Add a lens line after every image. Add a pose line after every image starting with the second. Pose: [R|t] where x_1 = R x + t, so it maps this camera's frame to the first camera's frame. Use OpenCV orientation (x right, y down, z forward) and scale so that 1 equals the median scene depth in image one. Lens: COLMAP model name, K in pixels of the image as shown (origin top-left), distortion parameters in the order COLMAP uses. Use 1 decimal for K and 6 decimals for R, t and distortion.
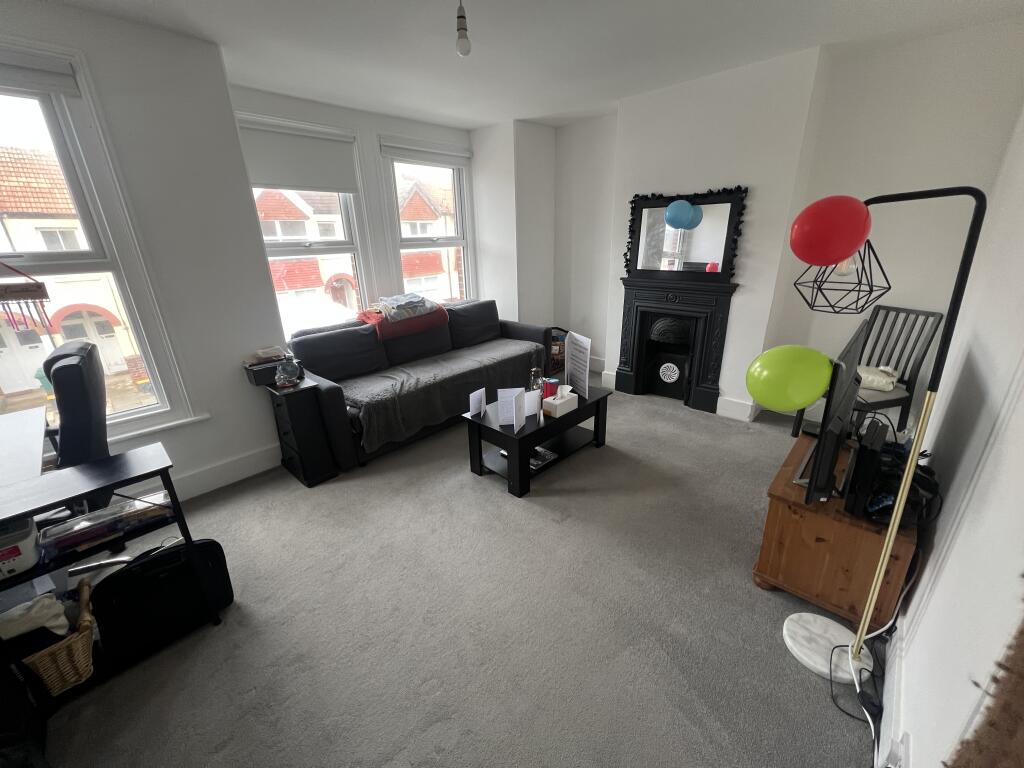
lens RADIAL K [[407.5, 0, 512.0], [0, 407.5, 384.0], [0, 0, 1]] dist [-0.000935, 0.000022]
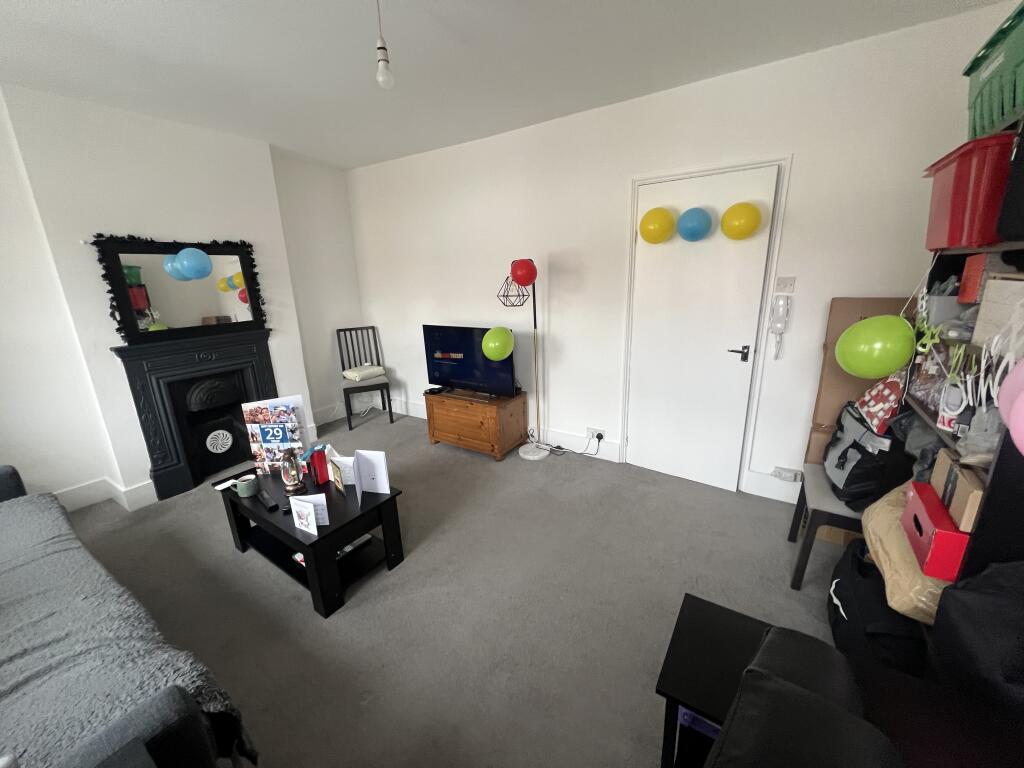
lens RADIAL K [[407.5, 0, 512.0], [0, 407.5, 384.0], [0, 0, 1]] dist [-0.000935, 0.000022]
pose [[-0.166772, -0.229501, 0.958914, -0.575237], [0.372470, 0.885809, 0.276783, -0.160348], [-0.912937, 0.403326, -0.062246, 0.494066]]
